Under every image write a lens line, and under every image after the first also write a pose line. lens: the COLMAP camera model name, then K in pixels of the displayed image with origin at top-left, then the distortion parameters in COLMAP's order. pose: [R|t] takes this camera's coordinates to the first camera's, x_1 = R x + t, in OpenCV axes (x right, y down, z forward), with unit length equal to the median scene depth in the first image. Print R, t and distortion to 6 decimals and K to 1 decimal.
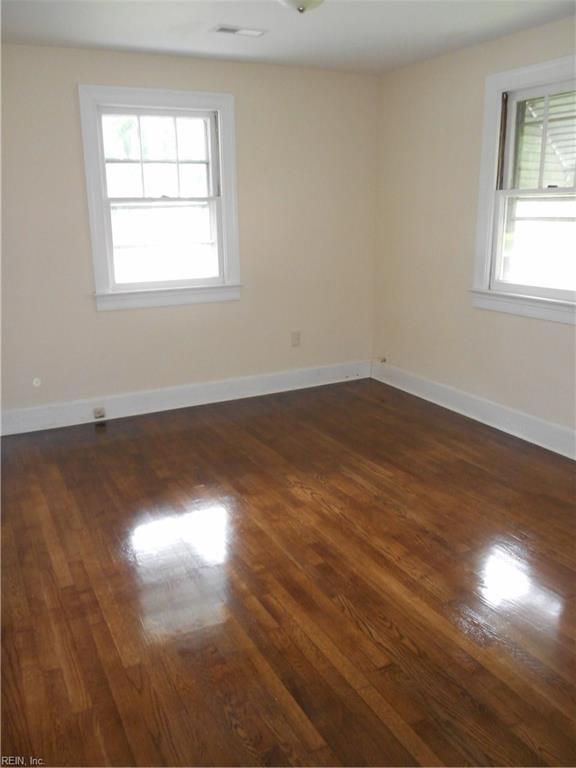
lens RADIAL K [[654.5, 0, 288.0], [0, 654.5, 381.0], [0, 0, 1]] dist [-0.016808, -0.003314]
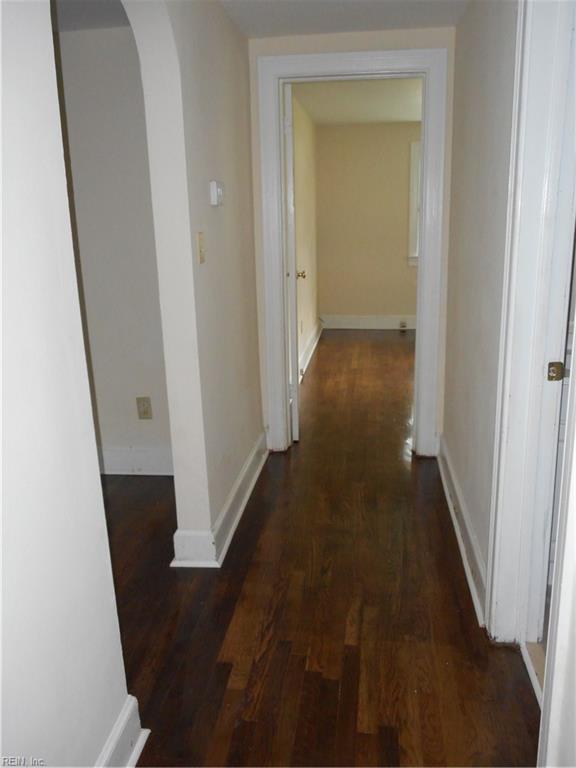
lens RADIAL K [[654.5, 0, 288.6], [0, 654.5, 383.6], [0, 0, 1]] dist [-0.016808, -0.003314]
pose [[0.827998, 0.140868, -0.542748, 0.453695], [-0.132241, 0.989684, 0.055127, 0.156228], [0.544914, 0.026128, 0.838085, -0.671333]]
